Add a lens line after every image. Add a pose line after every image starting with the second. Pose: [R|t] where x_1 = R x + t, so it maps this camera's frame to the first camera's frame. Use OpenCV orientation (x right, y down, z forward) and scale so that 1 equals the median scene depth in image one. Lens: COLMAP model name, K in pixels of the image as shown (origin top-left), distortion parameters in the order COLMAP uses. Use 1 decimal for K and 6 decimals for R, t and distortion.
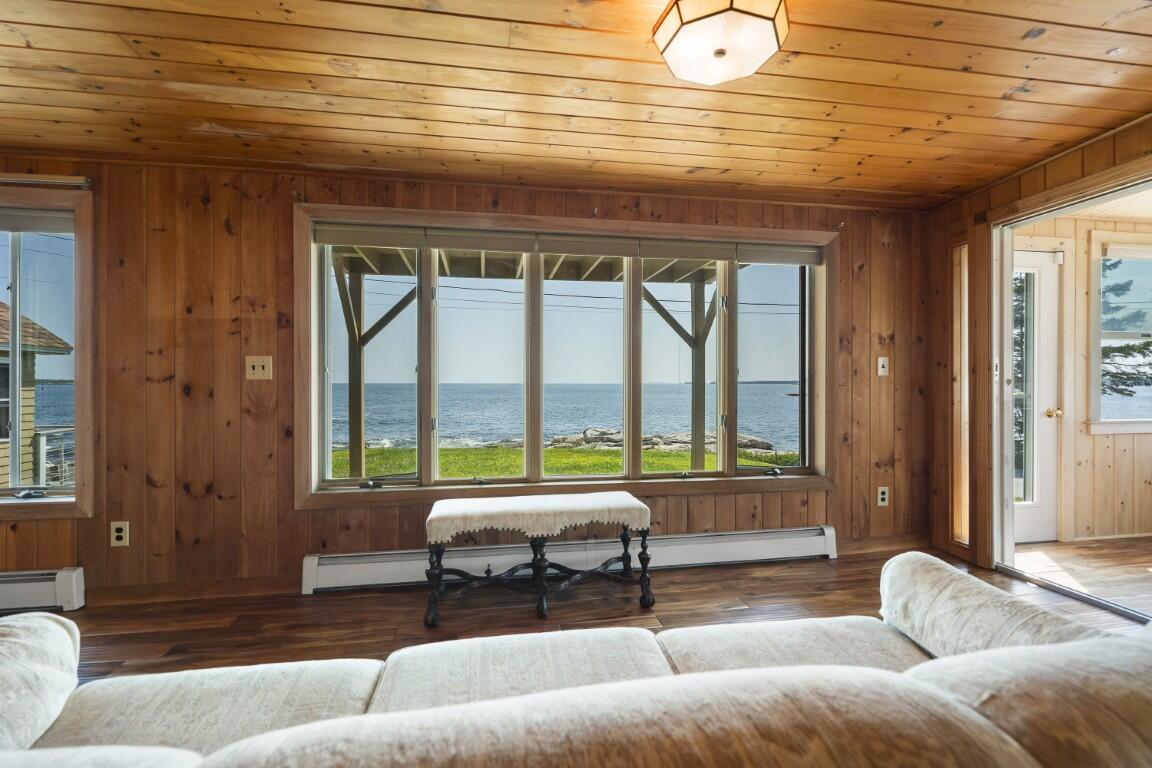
lens RADIAL K [[523.4, 0, 582.4], [0, 523.4, 385.1], [0, 0, 1]] dist [-0.000980, 0.000807]
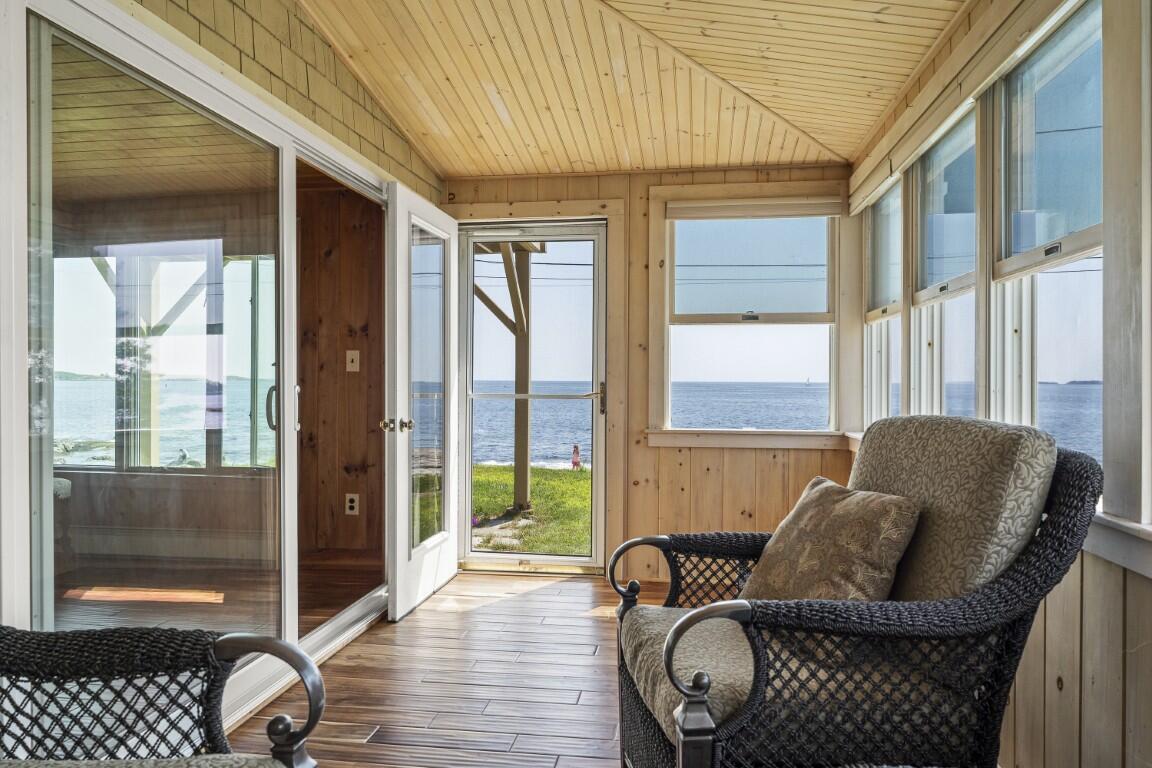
lens RADIAL K [[777.0, 0, 569.1], [0, 777.0, 382.5], [0, 0, 1]] dist [0.005359, 0.001957]
pose [[0.947962, 0.006678, -0.318312, 1.371267], [-0.007427, 0.999972, -0.001138, 0.000431], [0.318295, 0.003443, 0.947985, -0.160241]]
